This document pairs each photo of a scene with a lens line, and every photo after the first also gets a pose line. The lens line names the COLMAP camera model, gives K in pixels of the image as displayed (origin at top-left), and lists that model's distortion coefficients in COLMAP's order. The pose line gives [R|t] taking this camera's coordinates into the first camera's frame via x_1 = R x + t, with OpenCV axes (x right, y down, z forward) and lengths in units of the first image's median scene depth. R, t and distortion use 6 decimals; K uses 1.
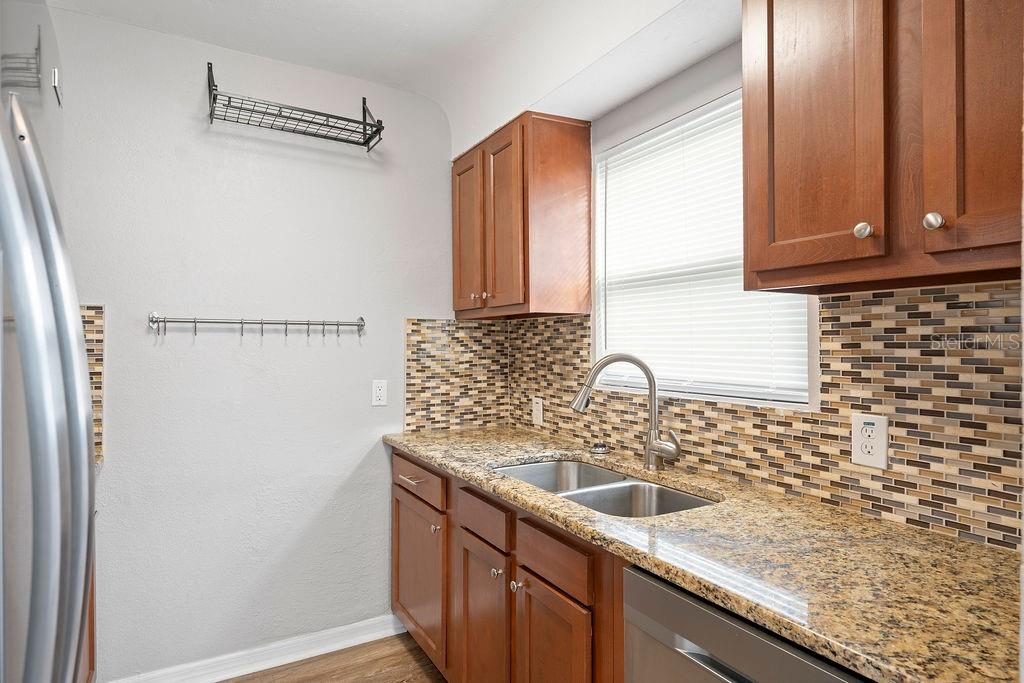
lens RADIAL K [[556.8, 0, 502.5], [0, 556.8, 344.9], [0, 0, 1]] dist [0.001931, 0.000580]
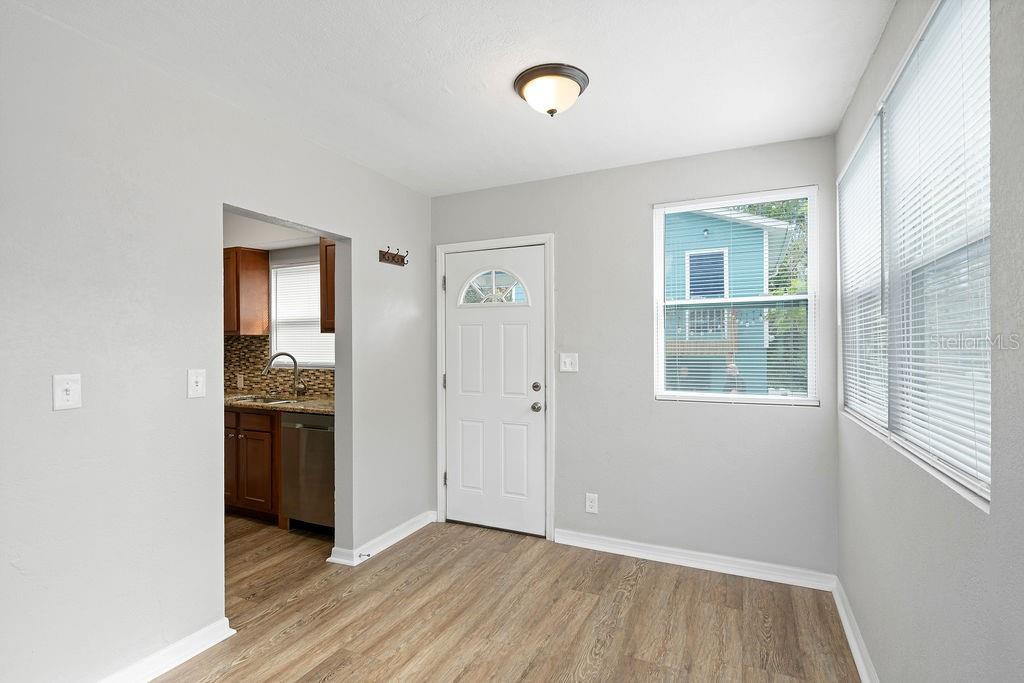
lens RADIAL K [[502.6, 0, 513.7], [0, 502.6, 343.4], [0, 0, 1]] dist [-0.000984, -0.001750]
pose [[0.812633, -0.000465, 0.582776, -0.240165], [0.002677, 0.999992, -0.002935, -0.014437], [-0.582770, 0.003945, 0.812628, -1.327640]]
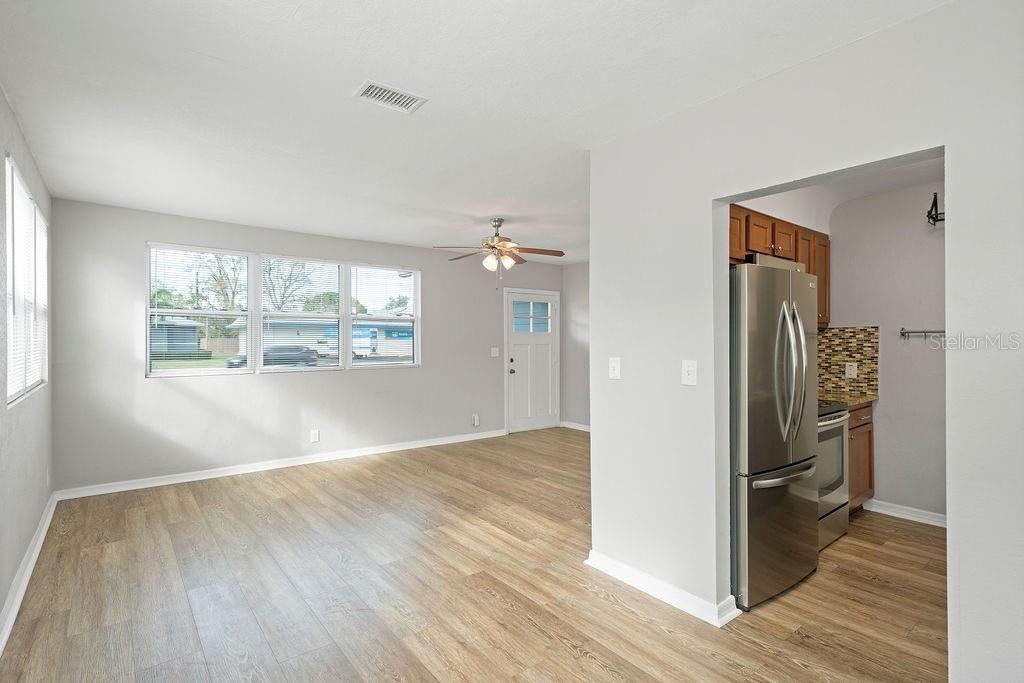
lens RADIAL K [[504.8, 0, 509.2], [0, 504.8, 344.3], [0, 0, 1]] dist [0.005025, 0.000812]
pose [[0.149055, 0.002213, -0.988826, 0.961727], [0.001105, 0.999996, 0.002405, -0.005375], [0.988828, -0.001451, 0.149052, -0.673487]]
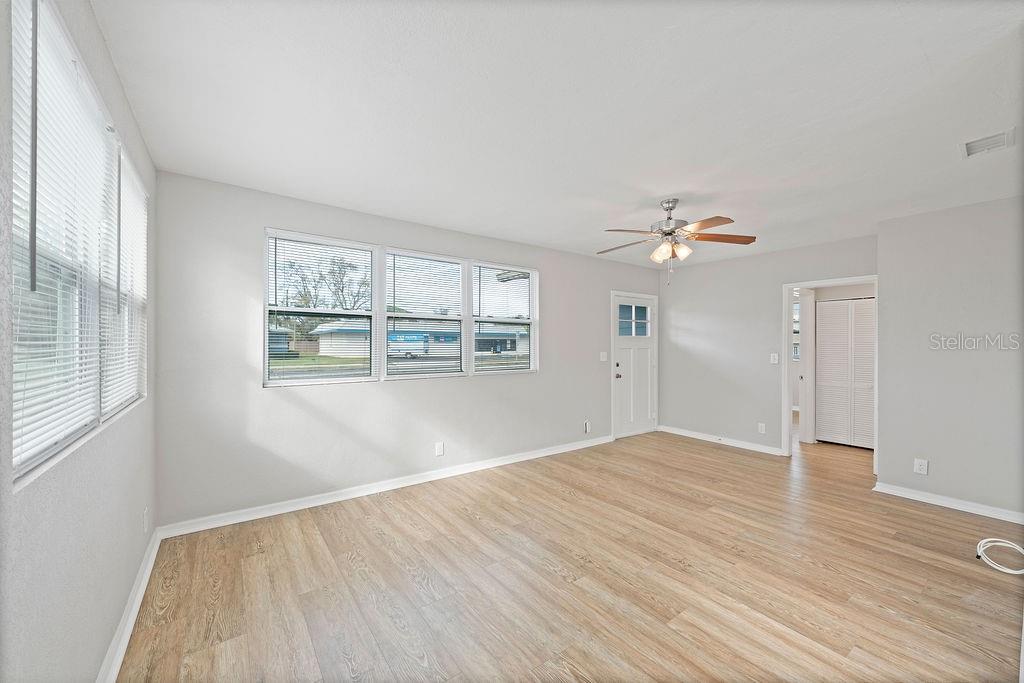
lens RADIAL K [[389.0, 0, 502.9], [0, 389.0, 345.9], [0, 0, 1]] dist [-0.001124, 0.001182]
pose [[0.109132, -0.000262, -0.994027, 0.092726], [-0.001960, 0.999998, -0.000479, -0.010924], [0.994025, 0.002000, 0.109131, -1.176665]]
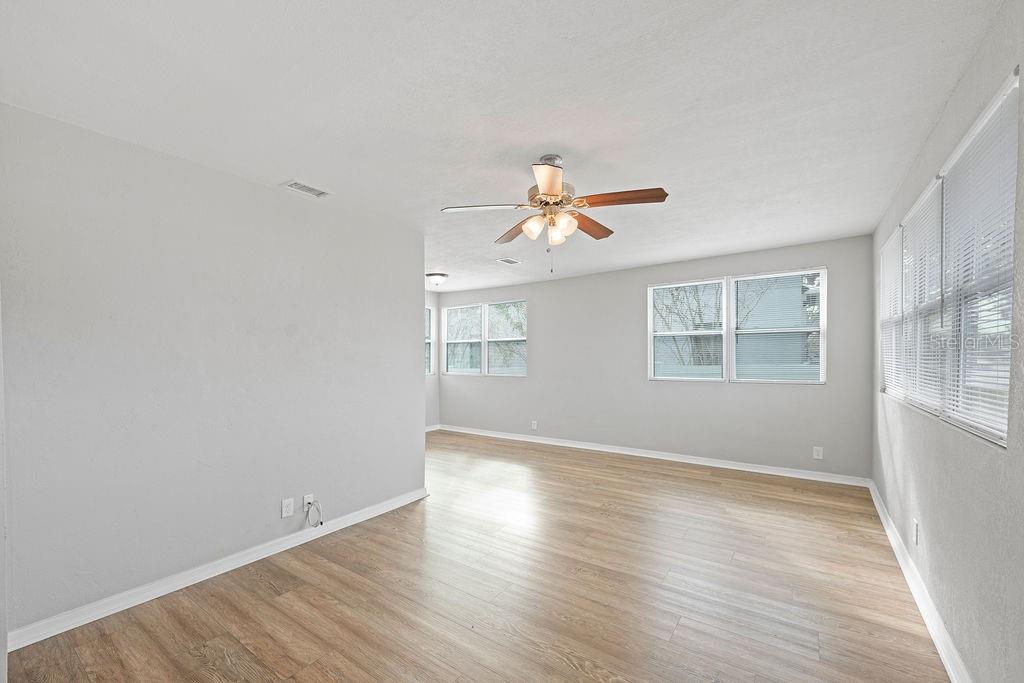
lens RADIAL K [[421.2, 0, 508.5], [0, 421.2, 351.9], [0, 0, 1]] dist [0.001327, 0.000407]
pose [[-0.425208, 0.007620, 0.905063, -2.340143], [0.002678, 0.999971, -0.007161, -0.010728], [-0.905092, -0.000621, -0.425216, 0.230044]]
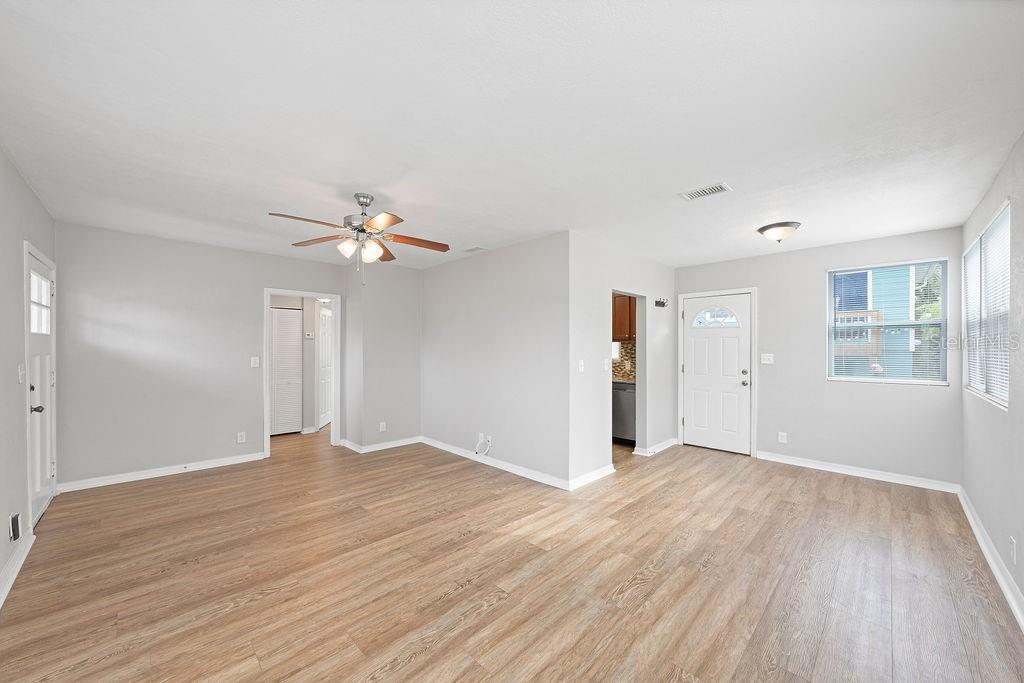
lens RADIAL K [[377.7, 0, 515.5], [0, 377.7, 348.6], [0, 0, 1]] dist [-0.001244, 0.000411]
pose [[0.962355, -0.001478, 0.271792, -1.153960], [0.000383, 0.999992, 0.004079, -0.026263], [-0.271796, -0.003822, 0.962347, -1.825704]]
